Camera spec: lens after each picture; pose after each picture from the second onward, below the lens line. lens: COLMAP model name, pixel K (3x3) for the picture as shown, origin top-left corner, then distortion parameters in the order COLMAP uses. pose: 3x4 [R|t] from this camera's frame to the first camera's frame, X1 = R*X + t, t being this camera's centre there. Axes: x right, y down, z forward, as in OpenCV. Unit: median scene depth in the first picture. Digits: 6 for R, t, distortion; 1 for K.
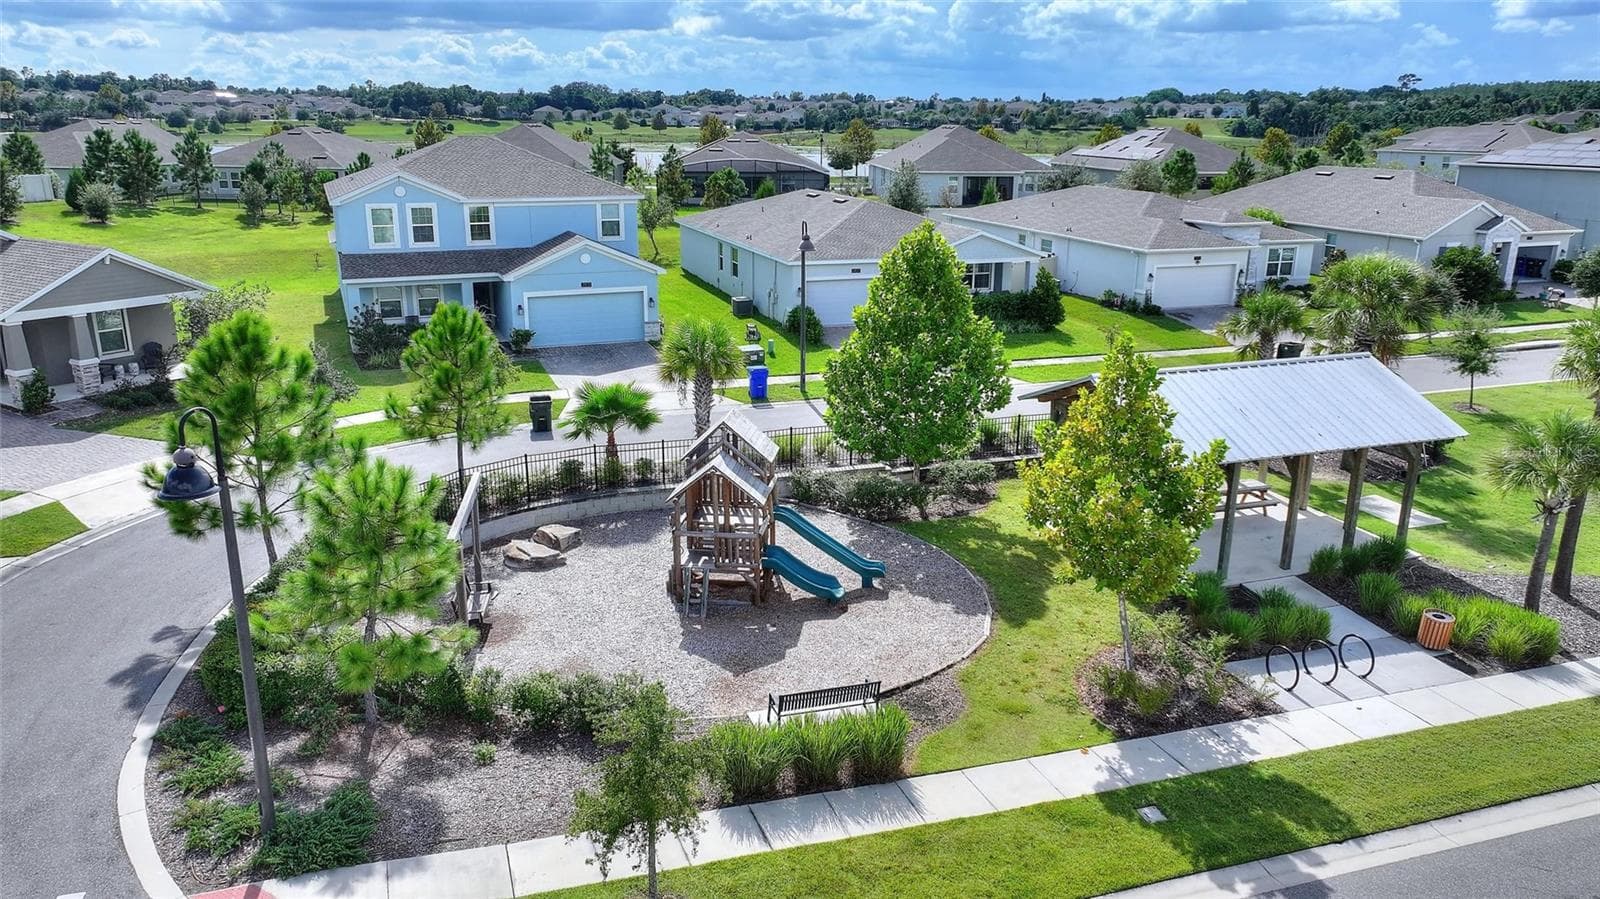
lens RADIAL K [[1131.4, 0, 800.0], [0, 1131.4, 449.5], [0, 0, 1]] dist [-0.002668, 0.021186]
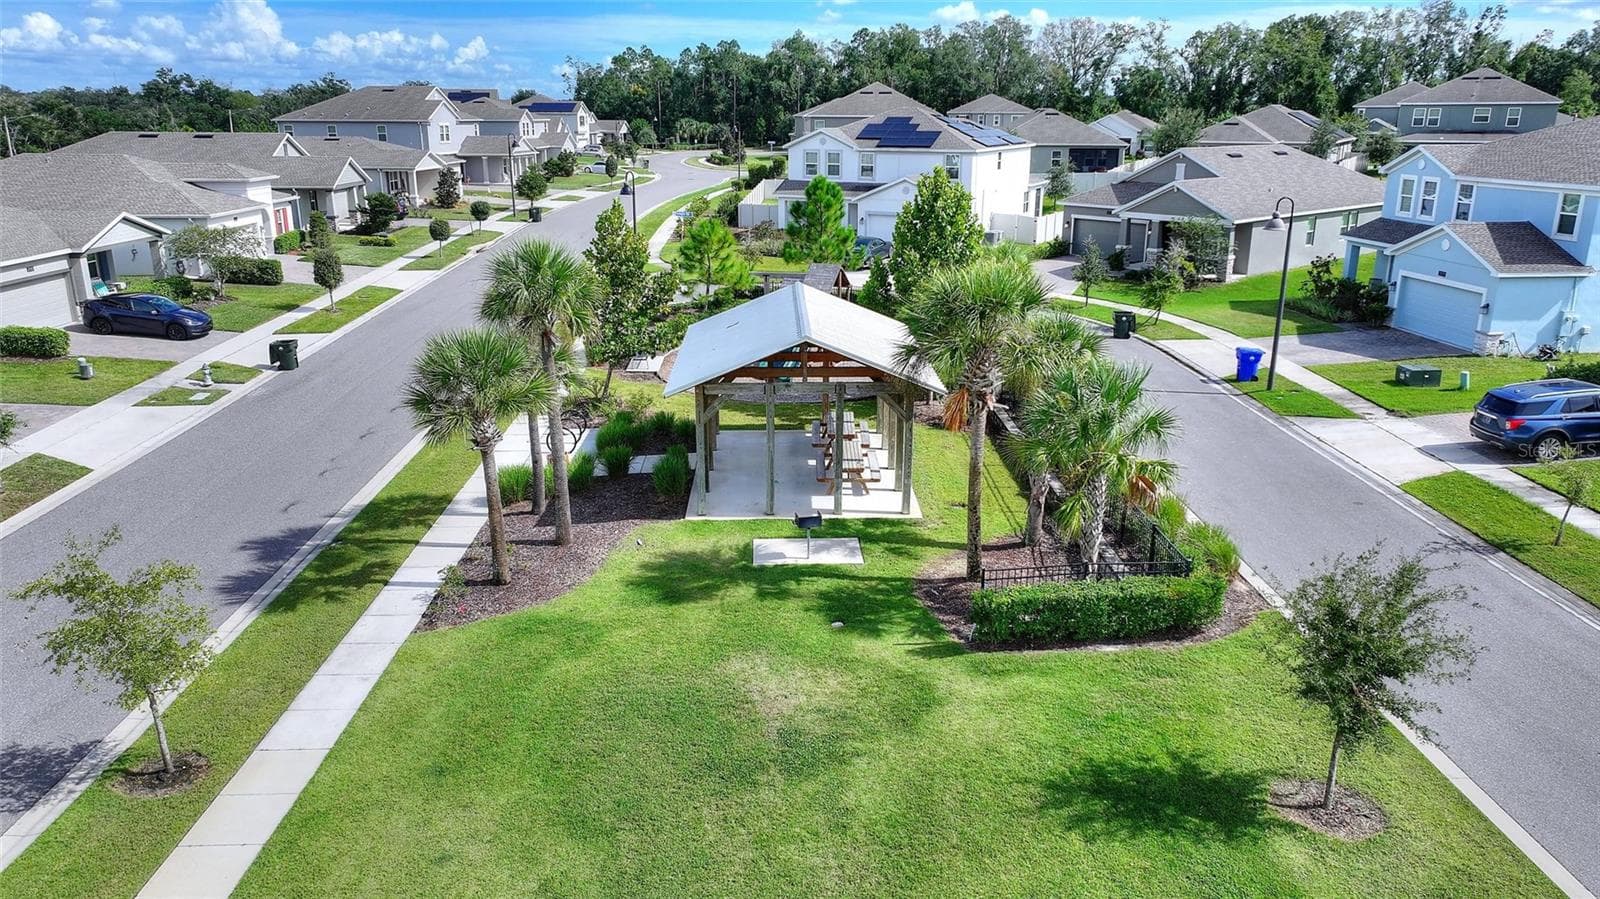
lens RADIAL K [[1131.4, 0, 800.0], [0, 1131.4, 449.5], [0, 0, 1]] dist [-0.002668, 0.021186]
pose [[-0.331051, 0.258063, -0.907639, 0.963769], [-0.280783, 0.891365, 0.355849, -0.227228], [0.900870, 0.372654, -0.222627, 0.903256]]
